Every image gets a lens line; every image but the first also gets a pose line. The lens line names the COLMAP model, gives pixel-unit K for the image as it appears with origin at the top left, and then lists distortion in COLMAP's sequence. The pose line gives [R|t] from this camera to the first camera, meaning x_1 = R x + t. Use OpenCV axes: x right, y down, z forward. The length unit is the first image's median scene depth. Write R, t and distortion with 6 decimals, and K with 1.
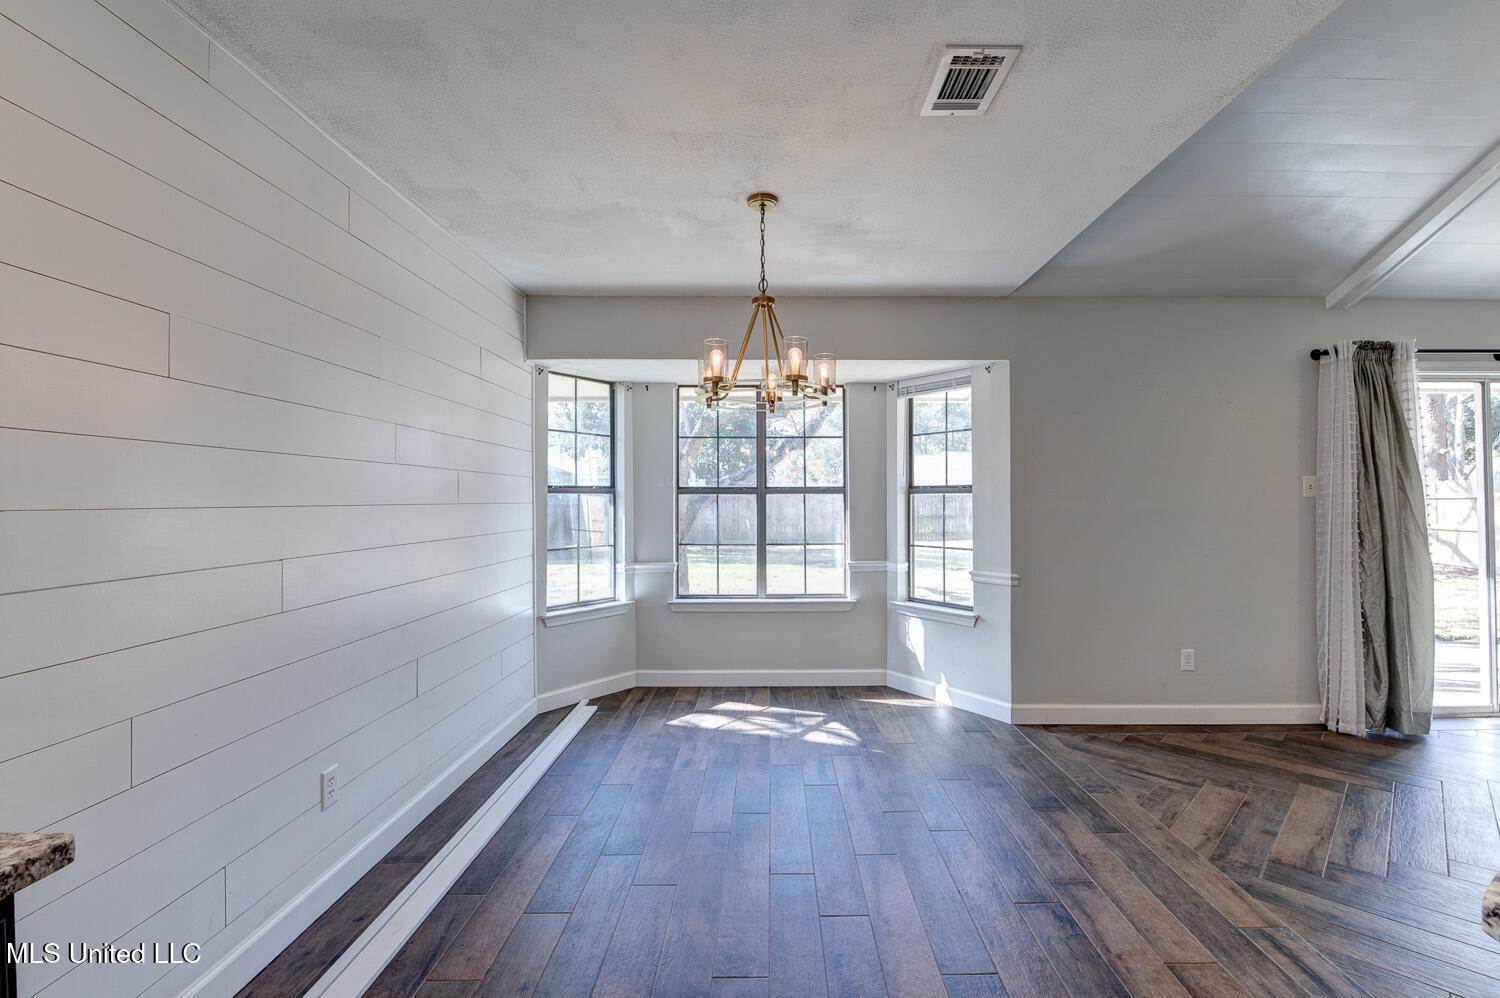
lens RADIAL K [[638.3, 0, 774.0], [0, 638.3, 487.9], [0, 0, 1]] dist [0.000566, -0.007722]
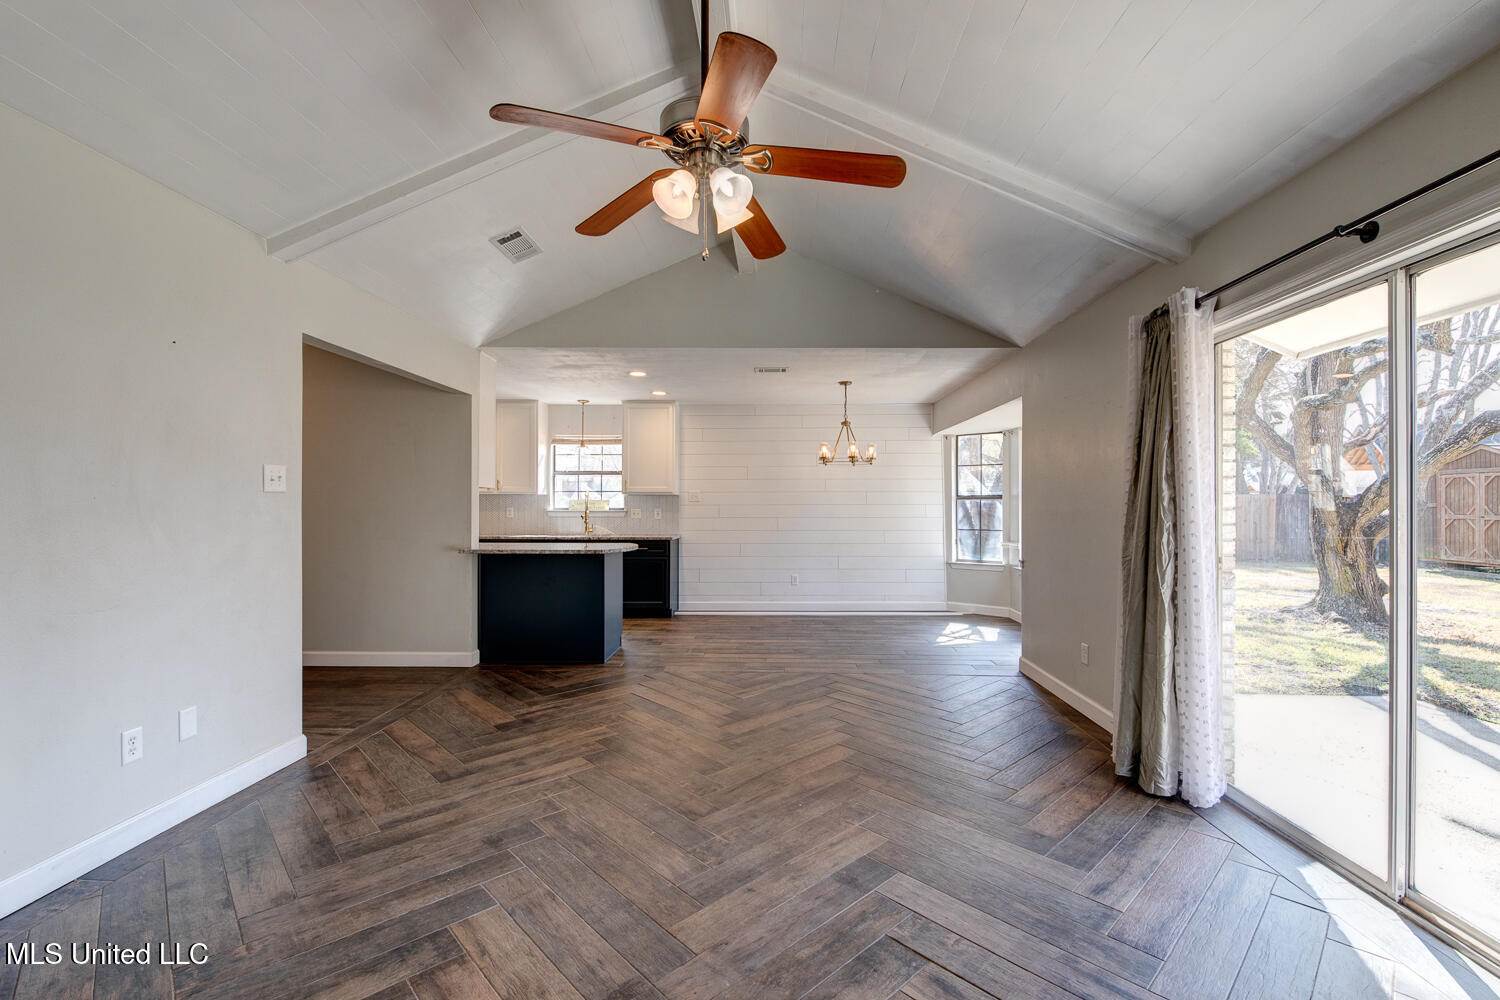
lens RADIAL K [[648.6, 0, 752.4], [0, 648.6, 507.5], [0, 0, 1]] dist [0.000642, -0.007639]
pose [[-0.030725, 0.001891, -0.999526, 1.842680], [0.018331, 0.999831, 0.001328, 0.016990], [0.999360, -0.018281, -0.030755, 0.510897]]
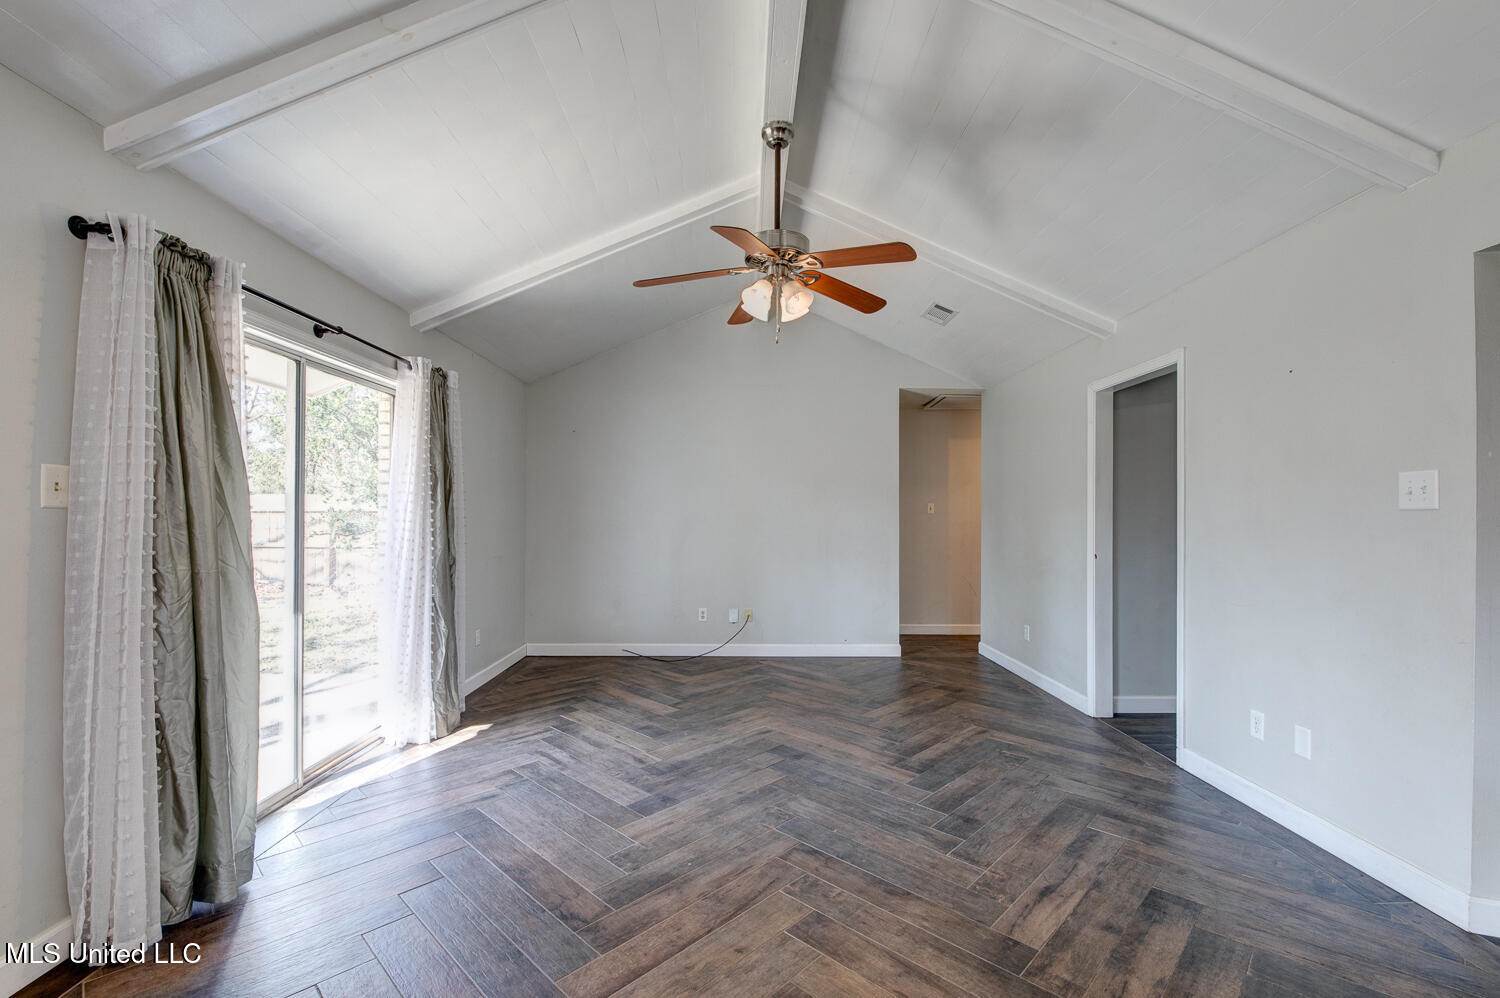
lens RADIAL K [[648.6, 0, 752.4], [0, 648.6, 506.5], [0, 0, 1]] dist [0.000642, -0.007639]
pose [[-0.020030, 0.012939, 0.999716, 0.352314], [-0.025358, 0.999588, -0.013446, 0.006859], [-0.999478, -0.025620, -0.019694, 0.494250]]
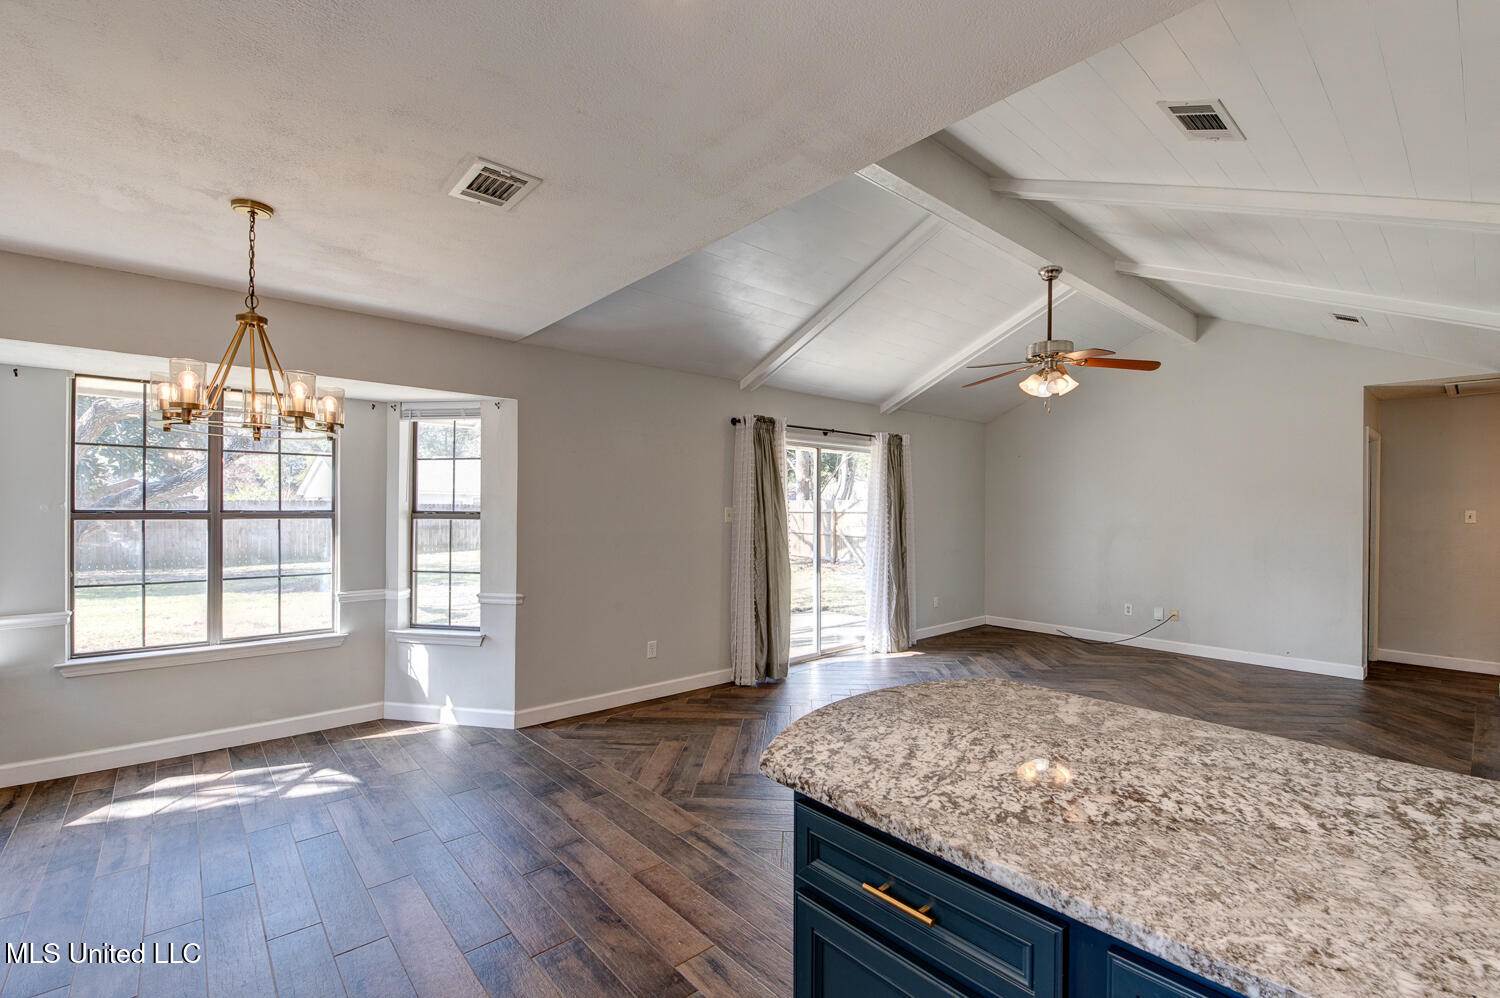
lens RADIAL K [[648.6, 0, 752.4], [0, 648.6, 506.5], [0, 0, 1]] dist [0.000642, -0.007639]
pose [[0.752395, 0.004961, 0.658694, -0.066514], [-0.019349, 0.999707, 0.014571, -0.044674], [-0.658428, -0.023708, 0.752270, -0.119546]]
